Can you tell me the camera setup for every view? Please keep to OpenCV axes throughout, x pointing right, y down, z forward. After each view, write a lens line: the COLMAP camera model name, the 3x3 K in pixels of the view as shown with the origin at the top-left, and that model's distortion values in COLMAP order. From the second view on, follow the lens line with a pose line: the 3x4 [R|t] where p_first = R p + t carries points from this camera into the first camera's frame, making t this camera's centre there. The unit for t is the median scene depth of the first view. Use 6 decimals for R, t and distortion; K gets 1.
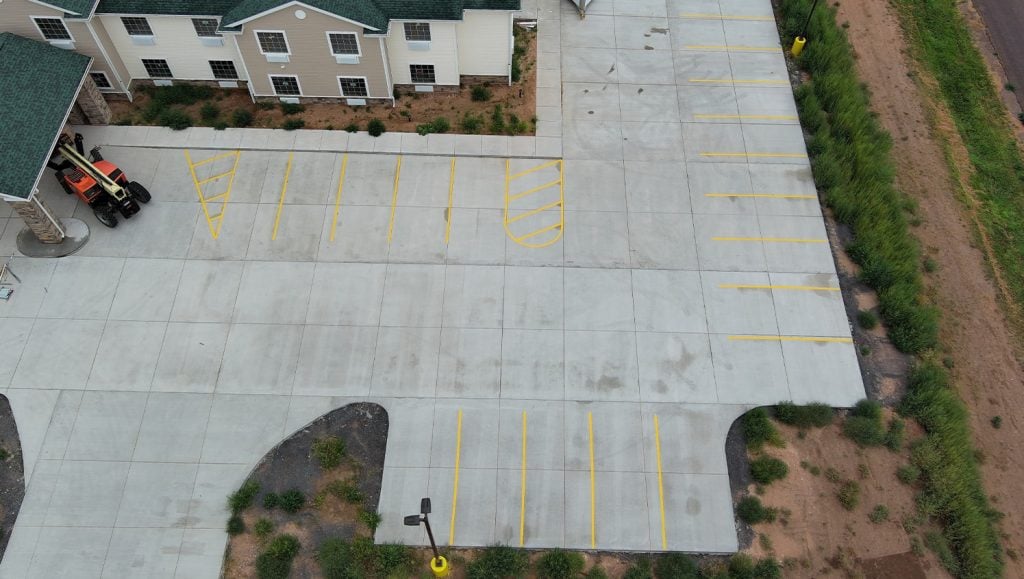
lens RADIAL K [[790.7, 0, 512.9], [0, 790.7, 286.4], [0, 0, 1]] dist [0.025417, -0.028257]
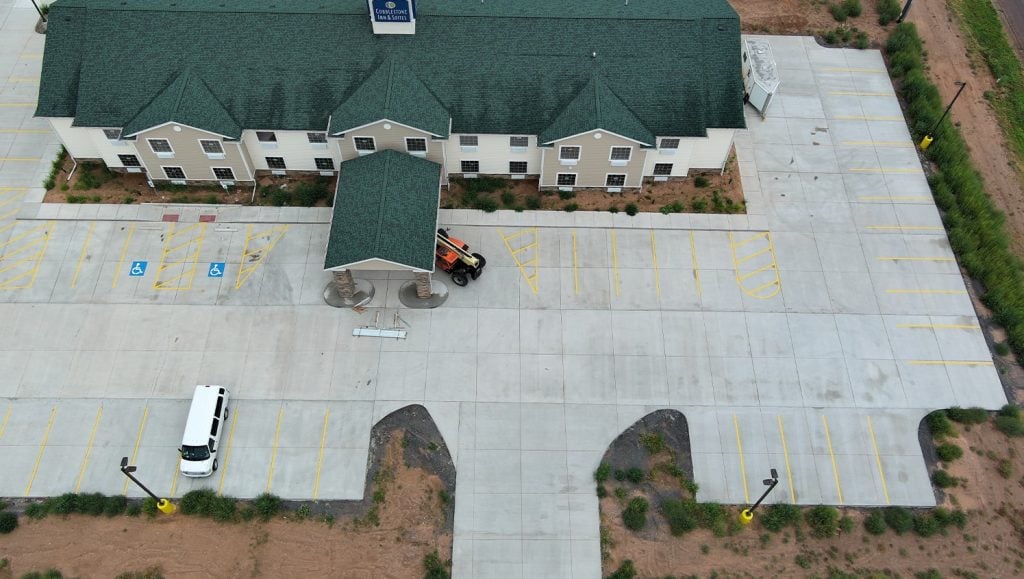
lens RADIAL K [[790.7, 0, 513.2], [0, 790.7, 286.9], [0, 0, 1]] dist [0.025417, -0.028257]
pose [[0.999874, -0.006288, 0.014571, -0.451437], [0.006315, 0.999979, -0.001765, -0.072304], [-0.014560, 0.001857, 0.999892, -0.422218]]
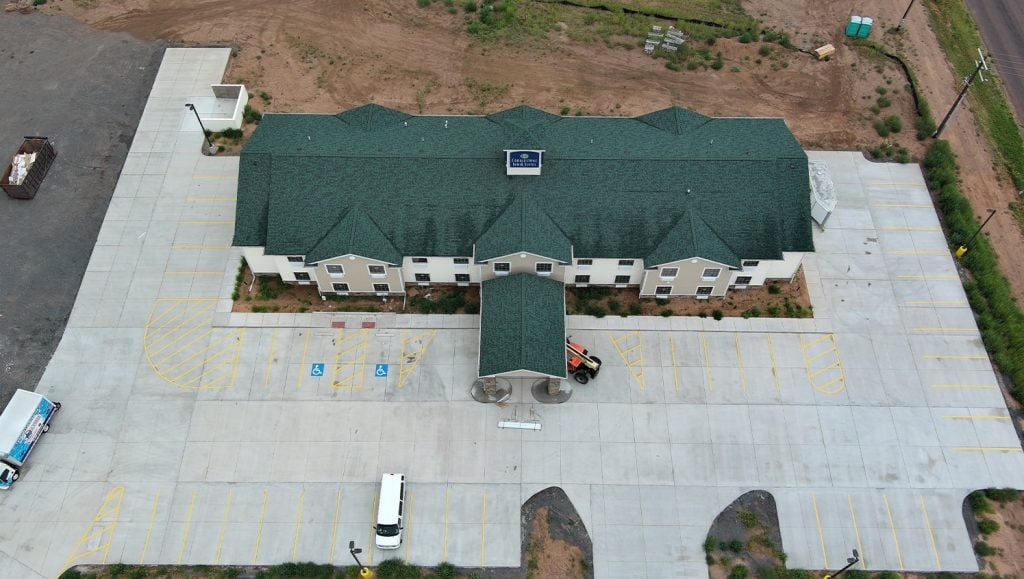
lens RADIAL K [[790.7, 0, 513.6], [0, 790.7, 286.0], [0, 0, 1]] dist [0.025417, -0.028257]
pose [[0.999906, -0.011306, 0.007692, -0.692265], [0.011323, 0.999934, -0.002149, -0.295361], [-0.007667, 0.002236, 0.999968, -0.743599]]
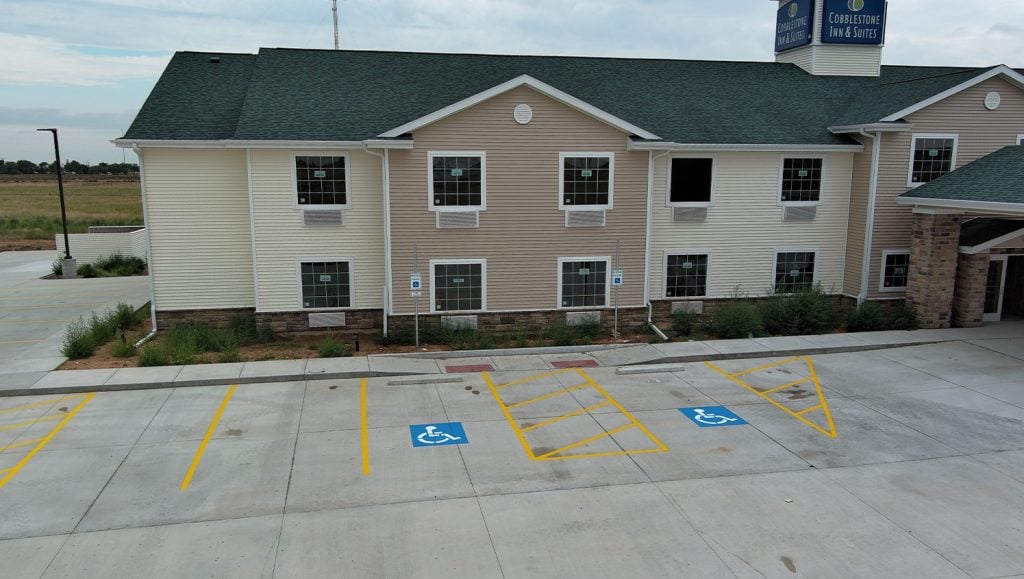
lens RADIAL K [[790.7, 0, 511.1], [0, 790.7, 319.9], [0, 0, 1]] dist [0.025417, -0.028257]
pose [[0.977276, -0.043677, 0.207423, -1.170681], [0.180454, 0.684824, -0.706011, 0.131600], [-0.111212, 0.727398, 0.677144, 0.754158]]
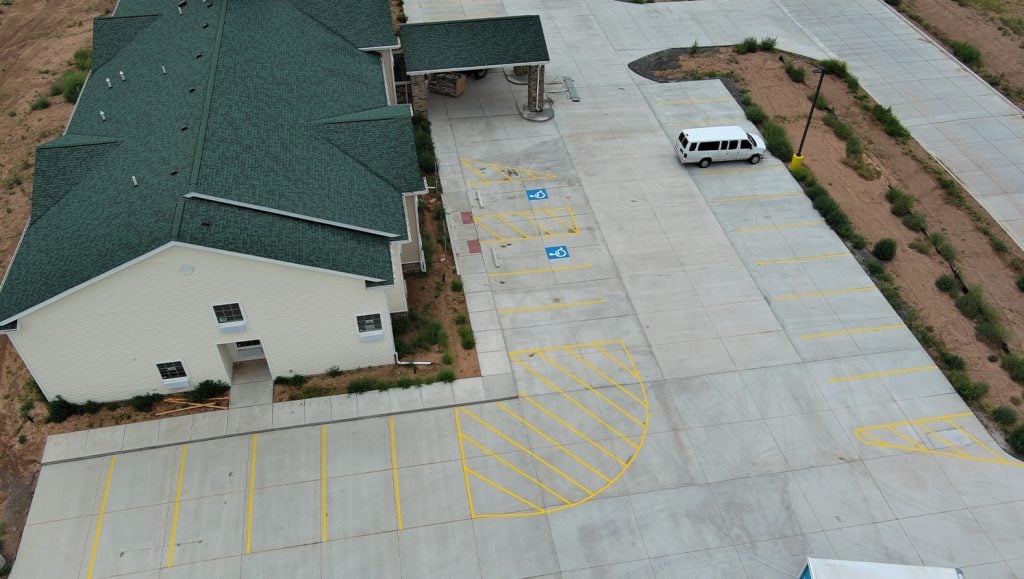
lens RADIAL K [[790.7, 0, 512.9], [0, 790.7, 319.0], [0, 0, 1]] dist [0.025417, -0.028257]
pose [[-0.206741, -0.683845, 0.699725, -1.982546], [0.821053, 0.267685, 0.504199, -0.718765], [-0.532100, 0.678750, 0.506131, 0.585014]]
